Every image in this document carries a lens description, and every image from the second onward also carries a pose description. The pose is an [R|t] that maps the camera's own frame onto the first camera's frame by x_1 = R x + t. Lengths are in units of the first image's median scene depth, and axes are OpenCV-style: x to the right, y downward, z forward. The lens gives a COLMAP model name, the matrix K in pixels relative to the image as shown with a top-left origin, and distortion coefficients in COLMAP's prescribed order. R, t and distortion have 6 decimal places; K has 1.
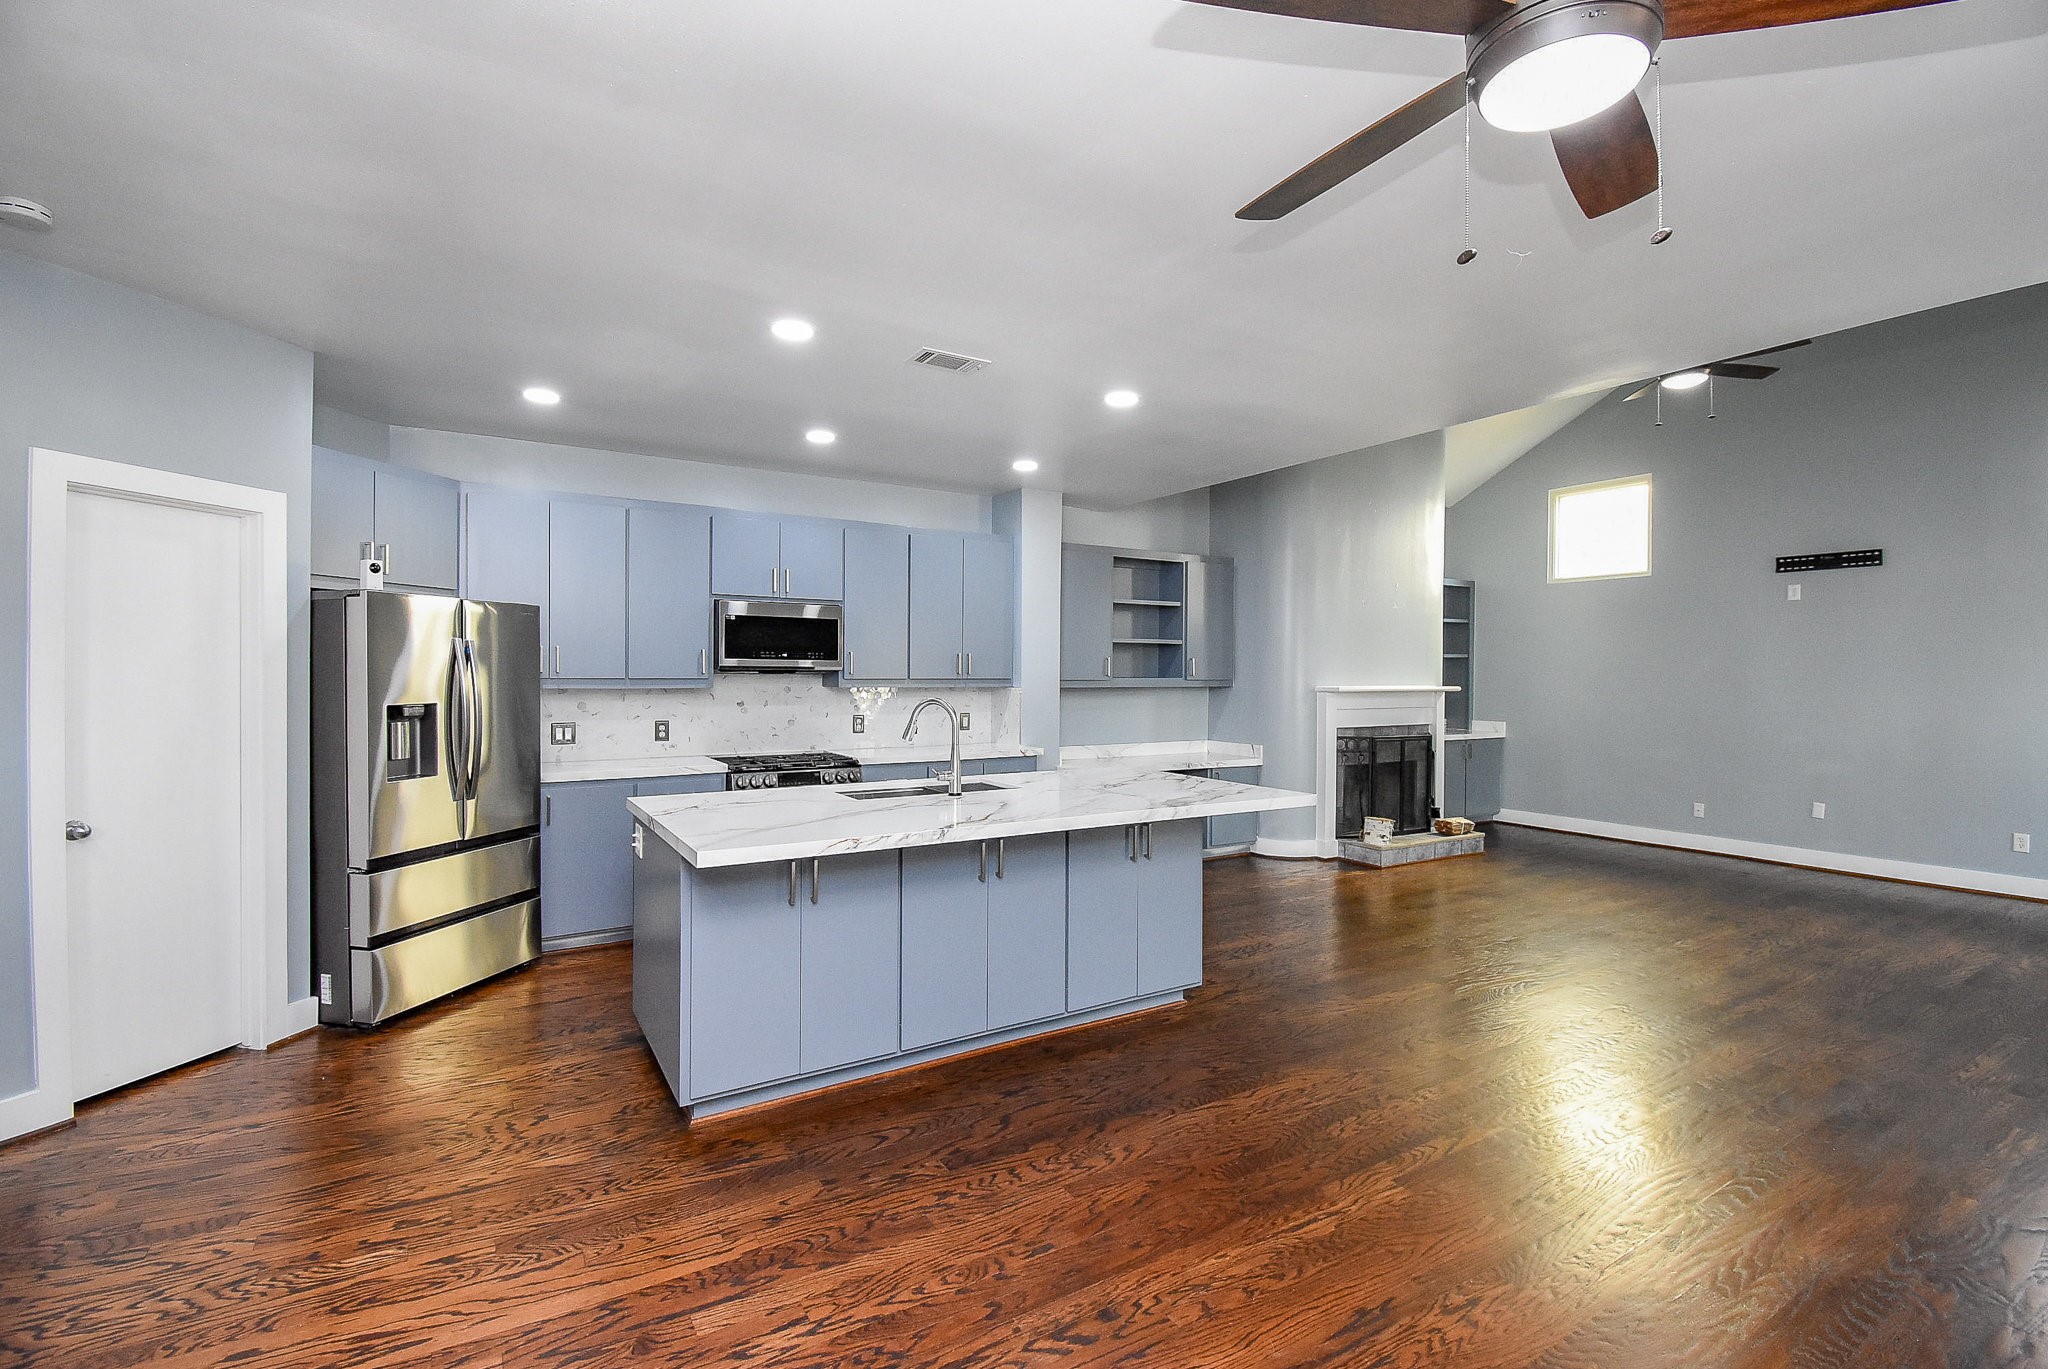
lens RADIAL K [[900.3, 0, 1025.5], [0, 900.3, 676.0], [0, 0, 1]] dist [0.012186, -0.018308]
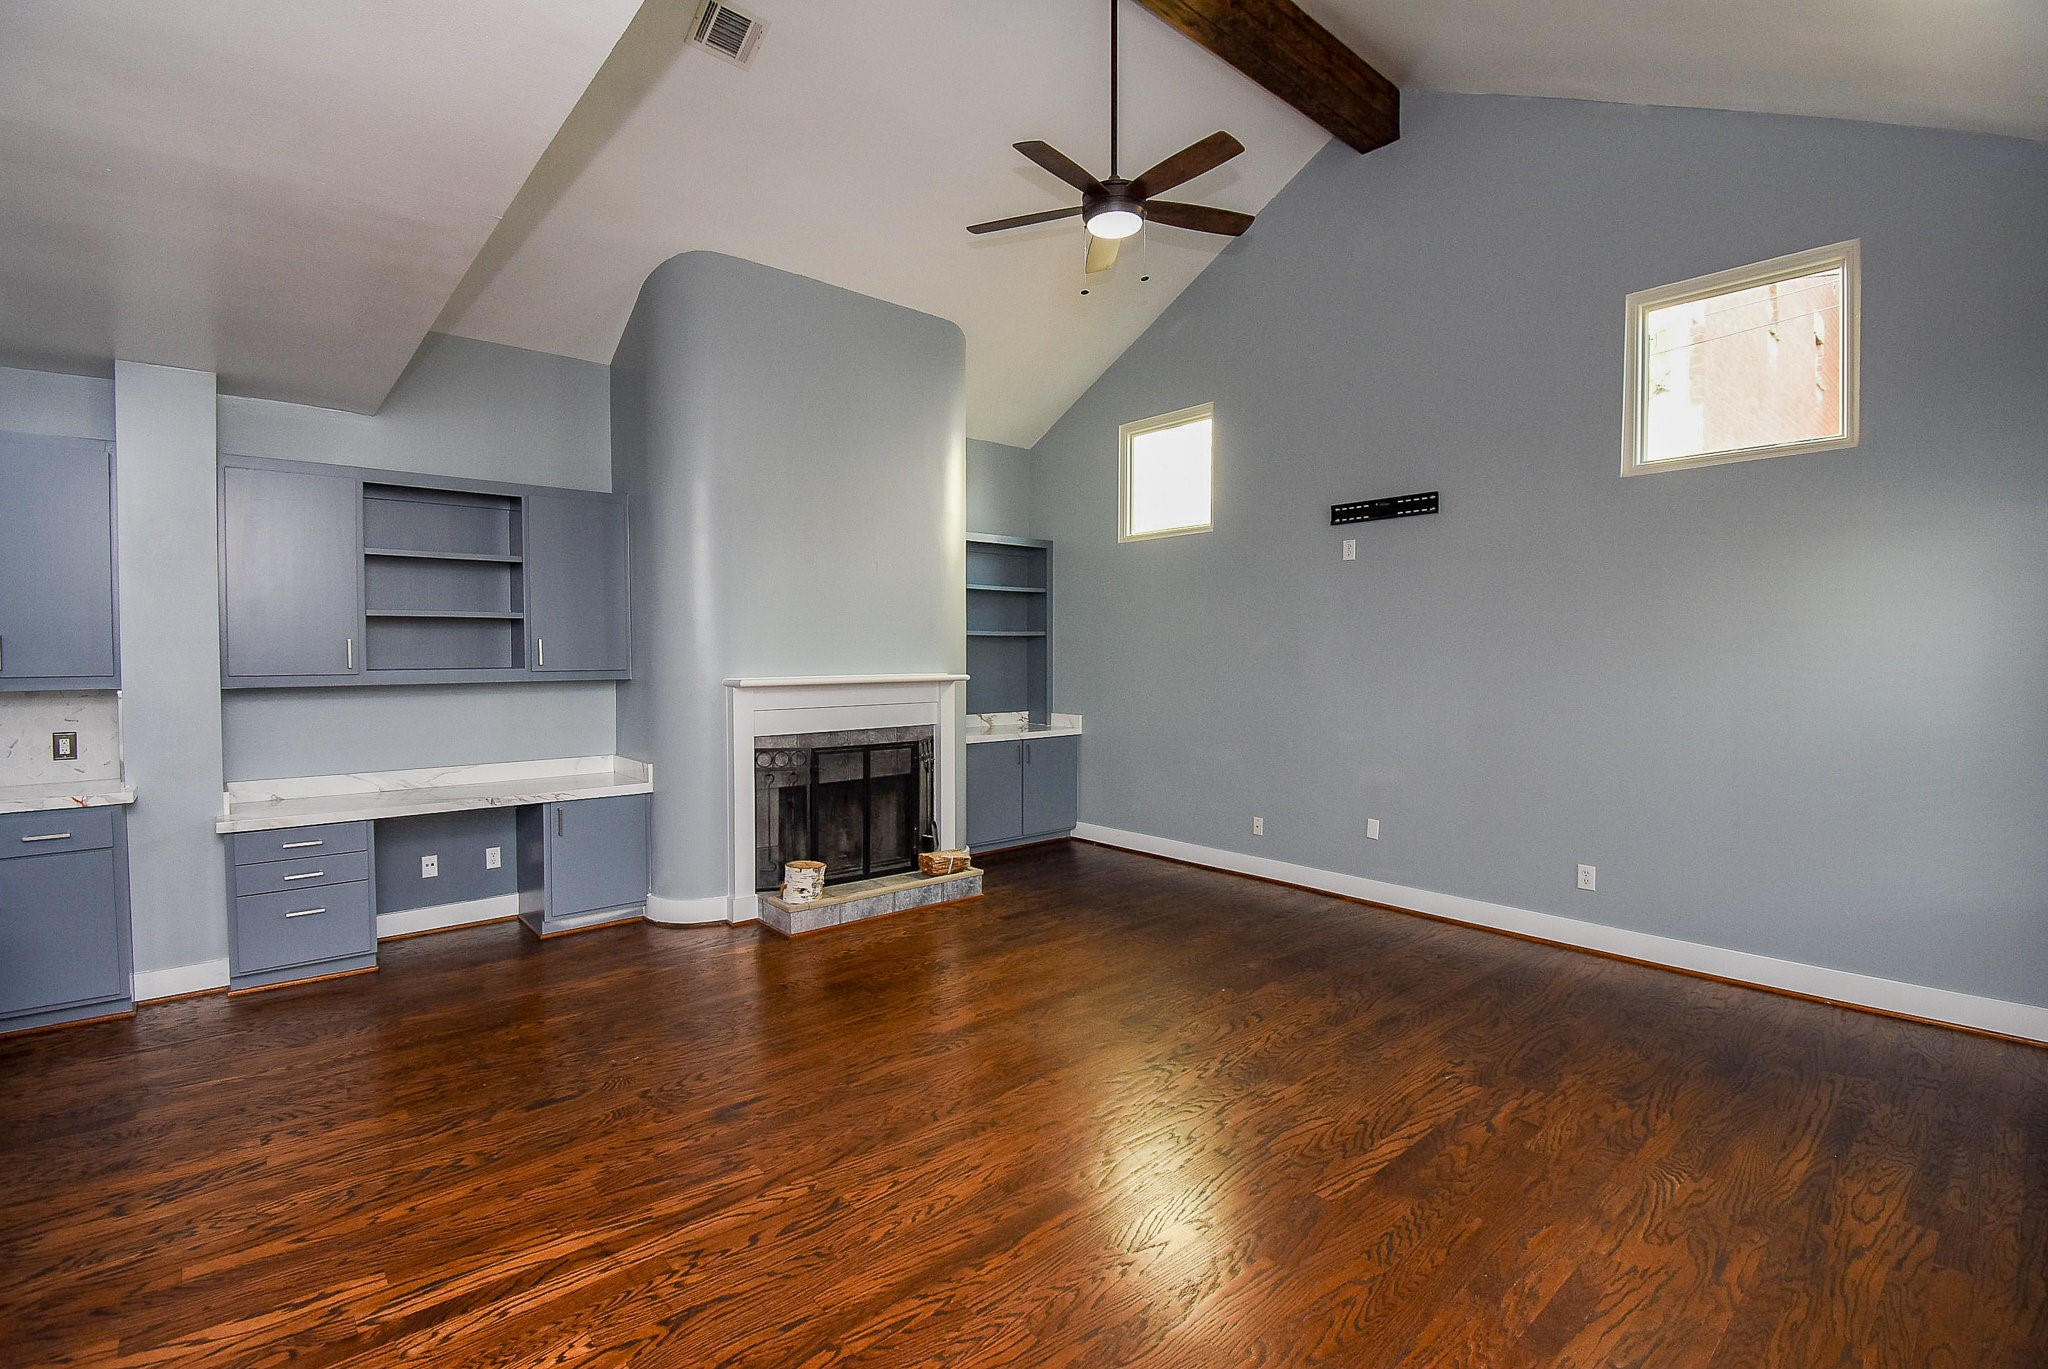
lens RADIAL K [[900.3, 0, 1025.5], [0, 900.3, 676.0], [0, 0, 1]] dist [0.012186, -0.018308]
pose [[0.984112, -0.015068, 0.176909, 0.432732], [0.011725, 0.999733, 0.019924, -0.001618], [-0.177162, -0.017533, 0.984026, 0.271430]]
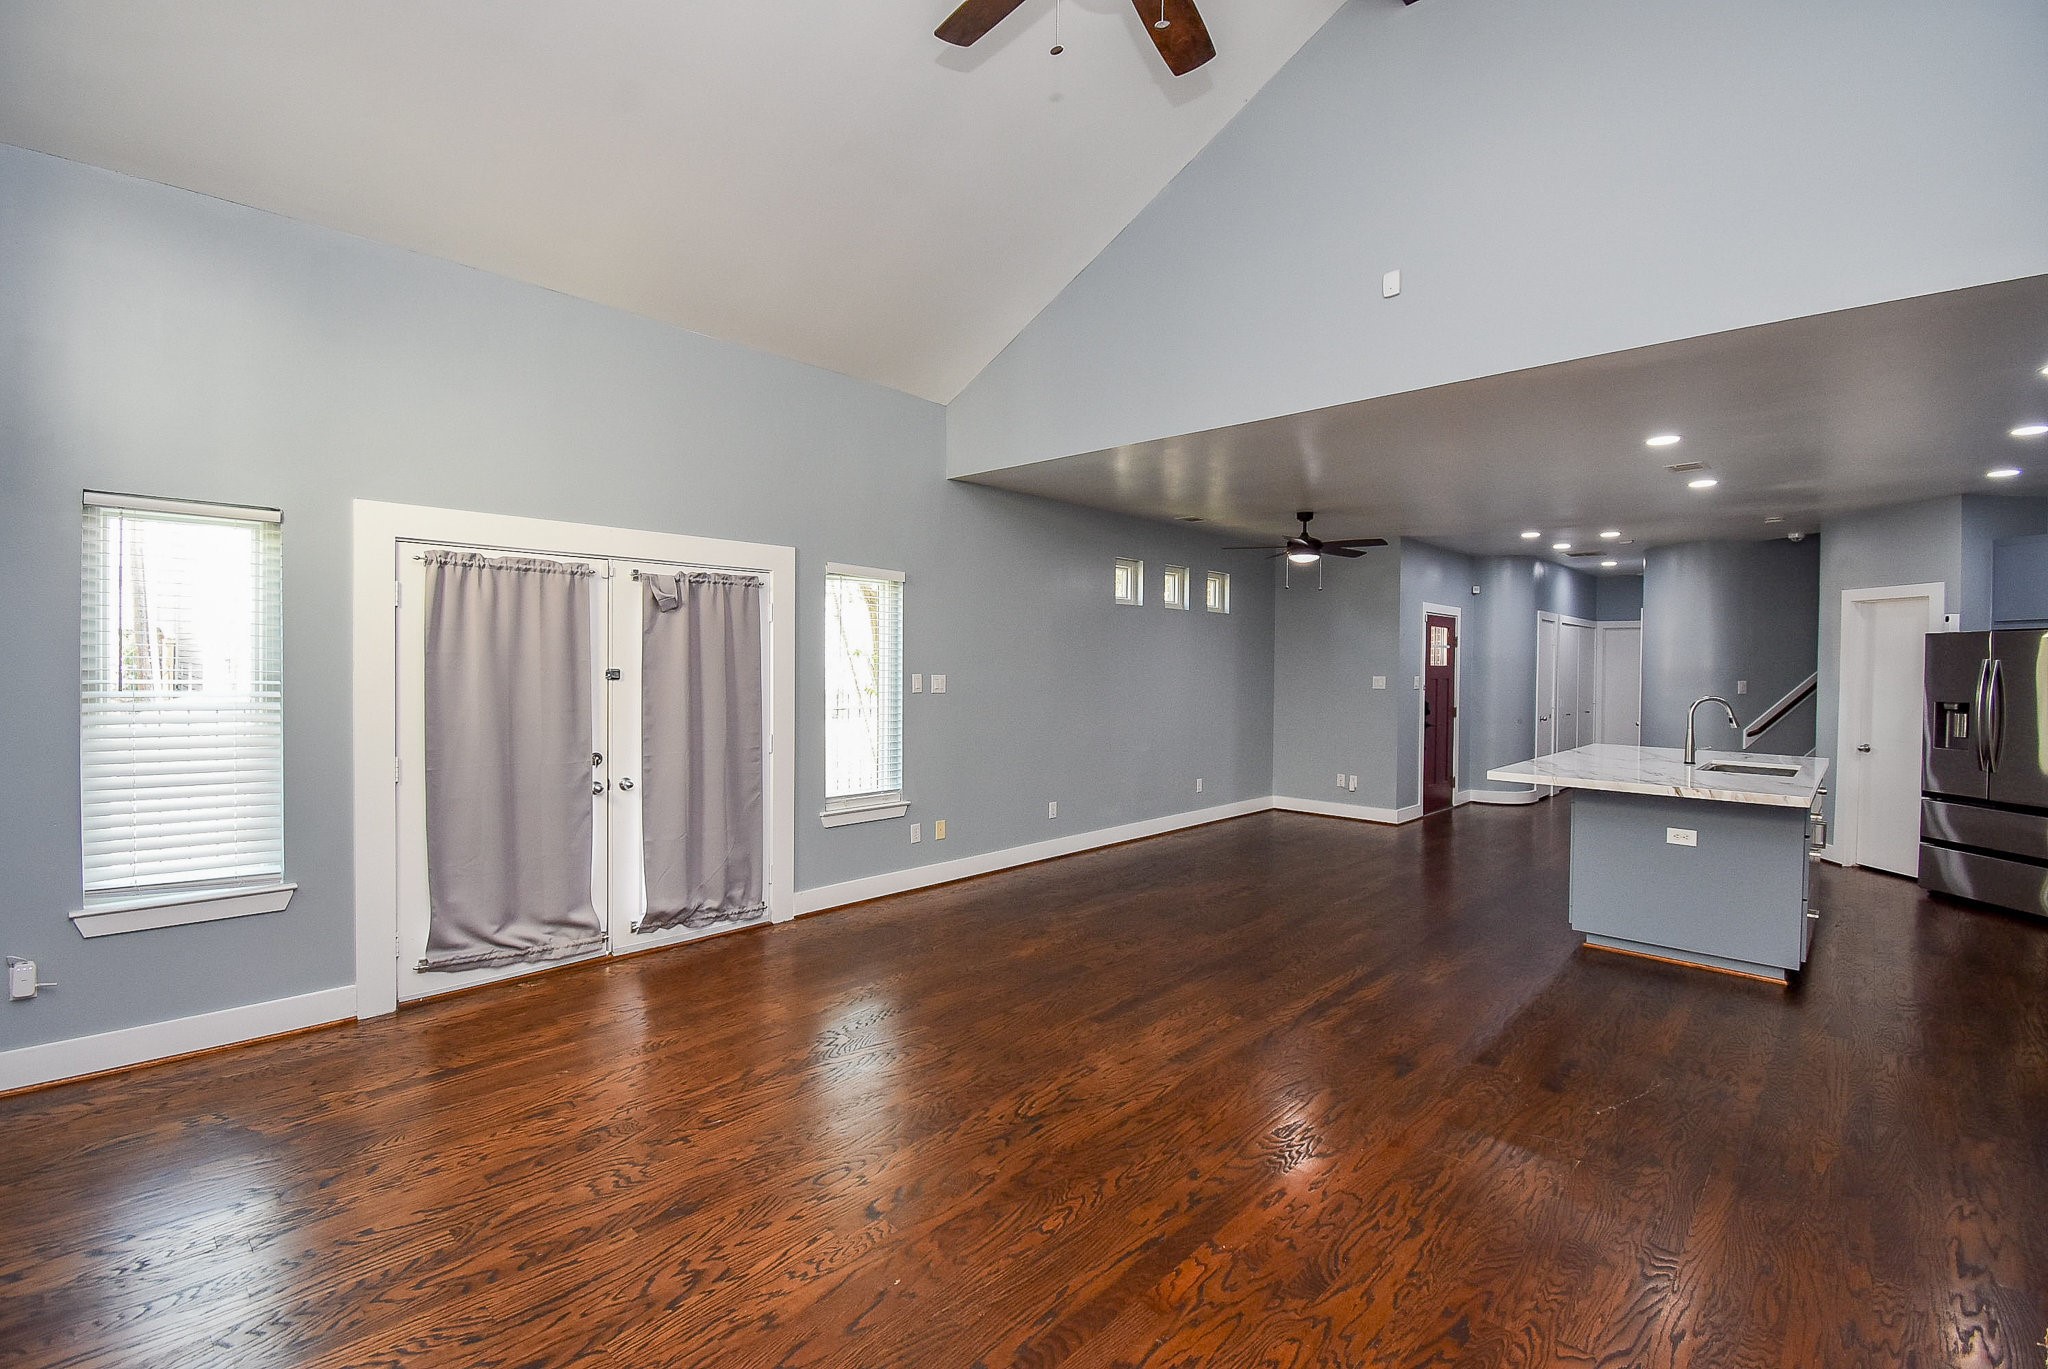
lens RADIAL K [[900.3, 0, 1025.5], [0, 900.3, 676.0], [0, 0, 1]] dist [0.012186, -0.018308]
pose [[-0.960167, -0.015363, -0.279005, 0.695205], [-0.021646, 0.999576, 0.019452, -0.004615], [0.278588, 0.024717, -0.960093, 1.091322]]
